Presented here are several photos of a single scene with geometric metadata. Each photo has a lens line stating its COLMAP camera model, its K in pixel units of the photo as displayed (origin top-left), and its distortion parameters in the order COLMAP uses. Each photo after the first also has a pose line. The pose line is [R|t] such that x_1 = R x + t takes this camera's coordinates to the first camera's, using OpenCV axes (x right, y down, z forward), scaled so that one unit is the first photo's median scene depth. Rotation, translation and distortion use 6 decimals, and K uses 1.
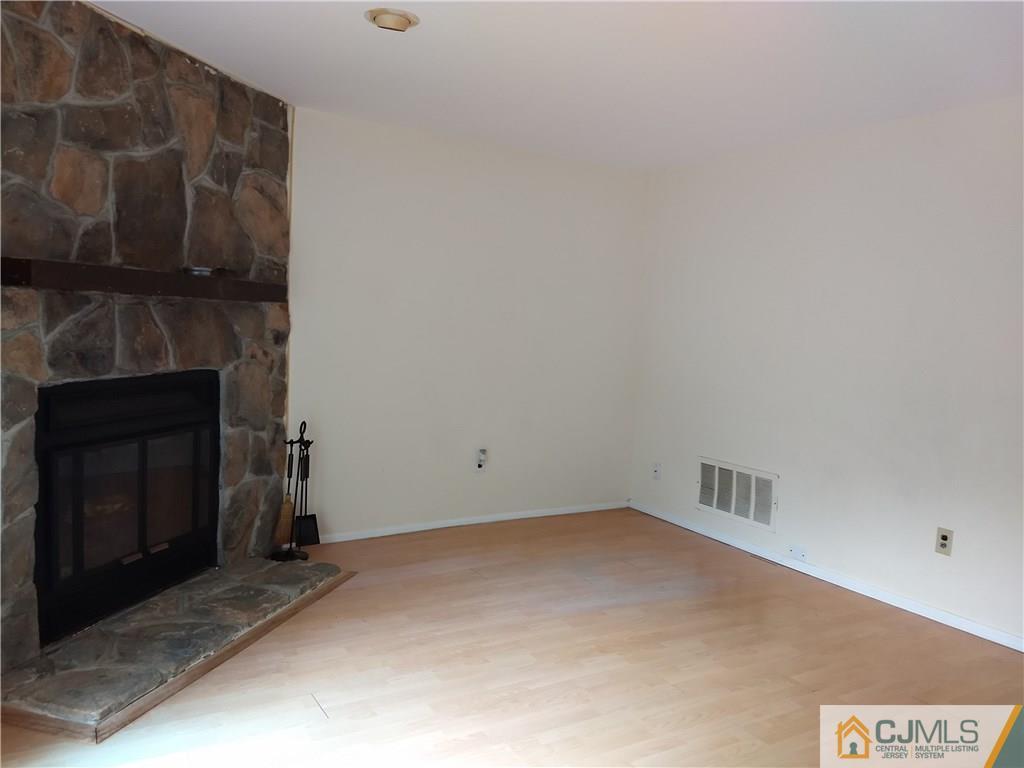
lens RADIAL K [[797.6, 0, 512.0], [0, 797.6, 384.0], [0, 0, 1]] dist [0.087318, -0.147455]
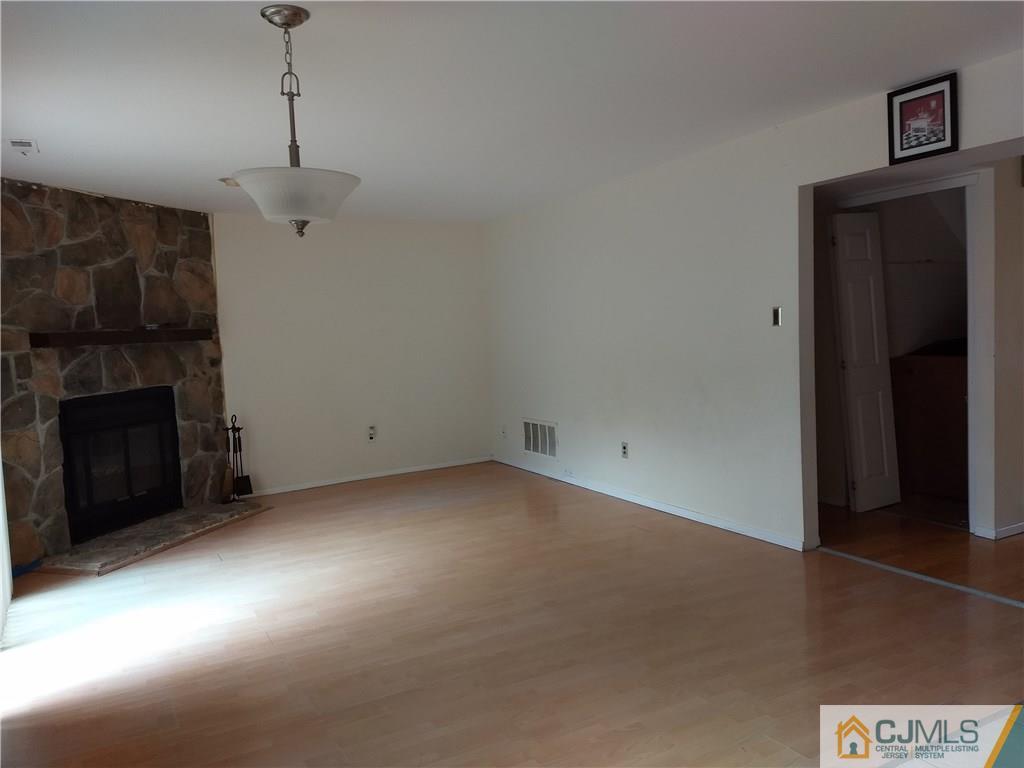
lens RADIAL K [[800.4, 0, 532.8], [0, 800.4, 374.9], [0, 0, 1]] dist [0.068020, -0.139765]
pose [[0.995440, -0.091083, -0.028356, 0.435714], [0.090532, 0.995690, -0.020143, 0.064206], [0.030068, 0.017484, 0.999395, -0.641517]]
